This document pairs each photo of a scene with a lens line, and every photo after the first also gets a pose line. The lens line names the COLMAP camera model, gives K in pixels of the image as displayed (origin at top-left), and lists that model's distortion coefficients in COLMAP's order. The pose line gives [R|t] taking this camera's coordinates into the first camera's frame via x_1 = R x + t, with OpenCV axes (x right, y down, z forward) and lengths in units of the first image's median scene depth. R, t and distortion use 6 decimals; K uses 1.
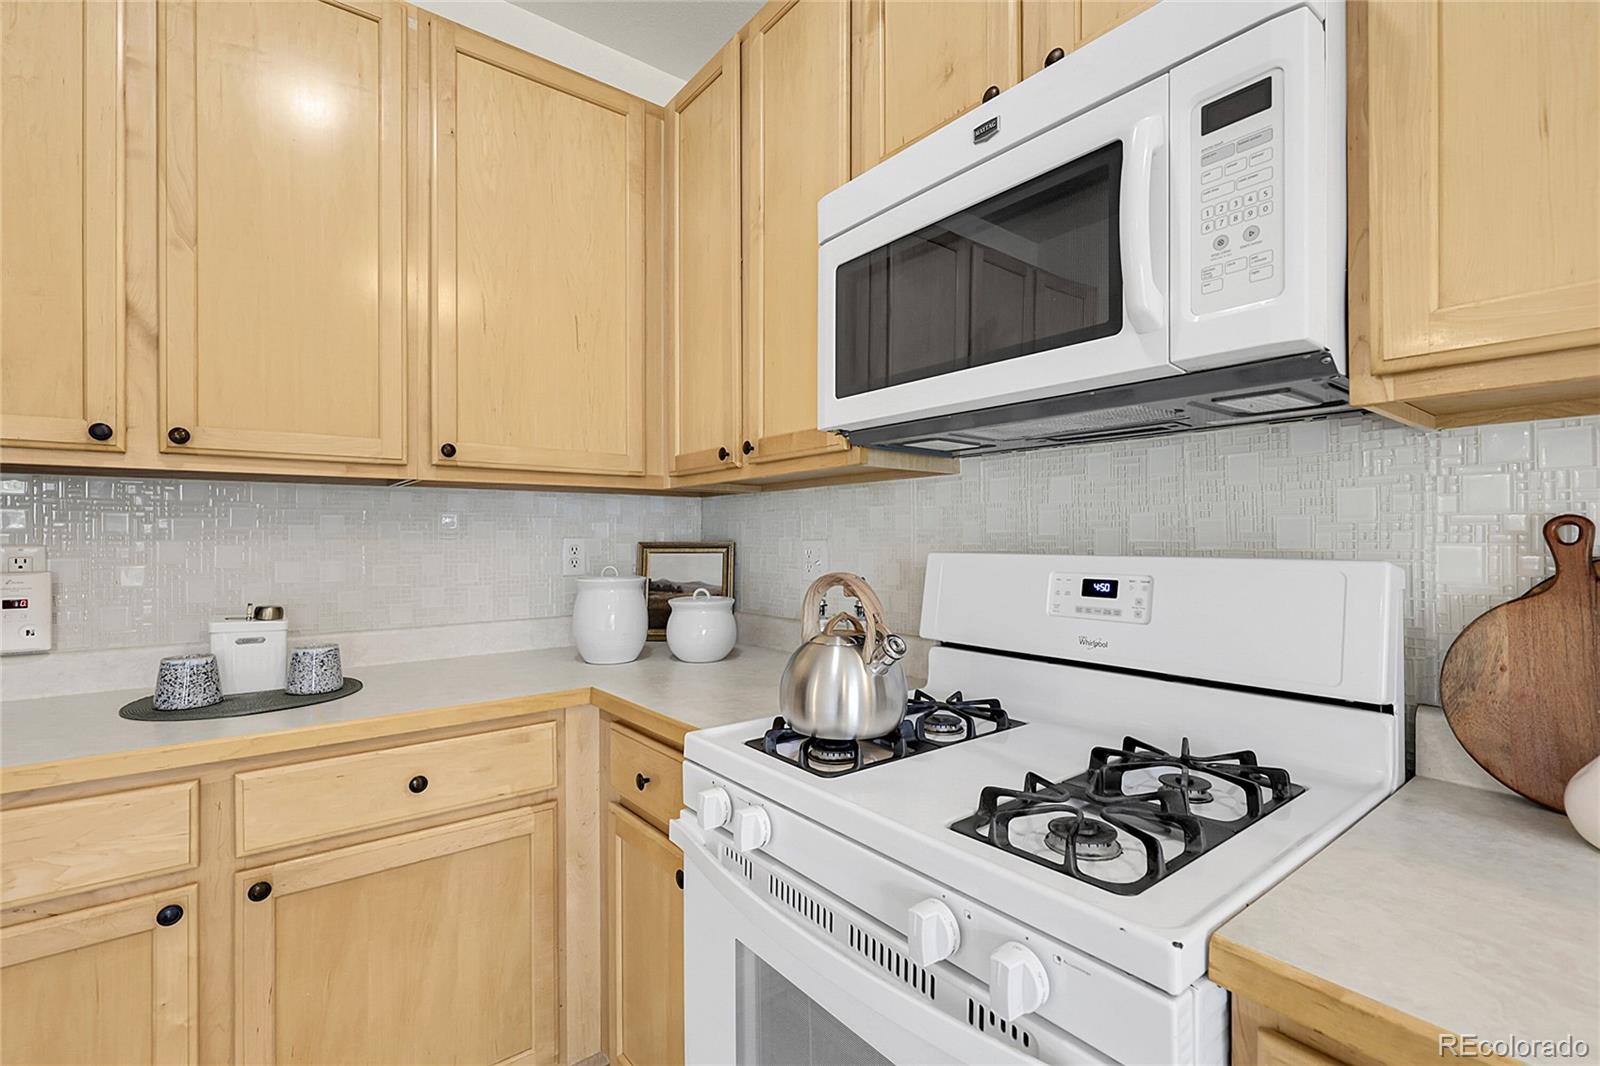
lens RADIAL K [[724.5, 0, 800.0], [0, 724.5, 533.0], [0, 0, 1]] dist [0.000736, 0.000081]
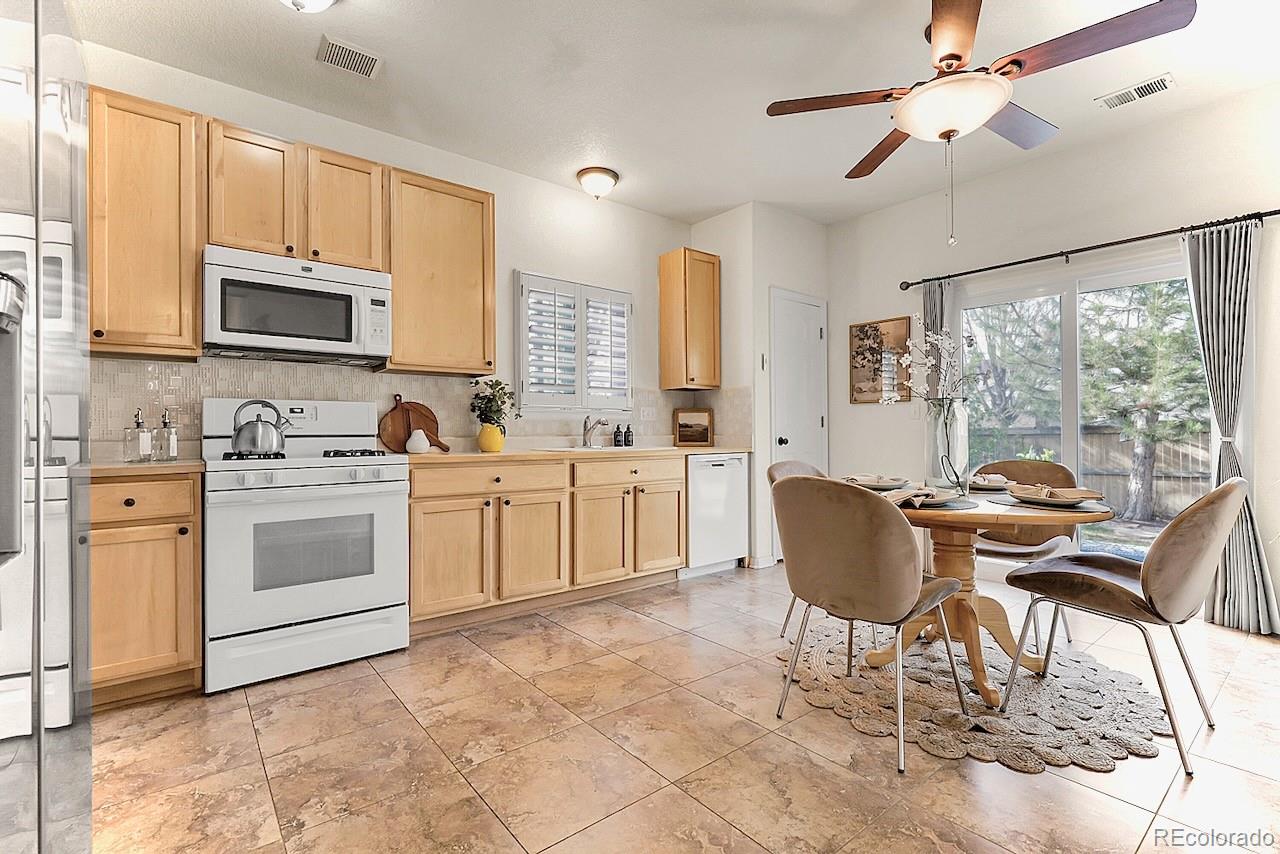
lens RADIAL K [[572.4, 0, 640.0], [0, 572.4, 427.0], [0, 0, 1]] dist [-0.000174, -0.000057]
pose [[-0.015912, 0.009326, 0.999830, -2.760215], [-0.002459, 0.999953, -0.009367, 0.223374], [-0.999870, -0.002608, -0.015888, -0.573440]]
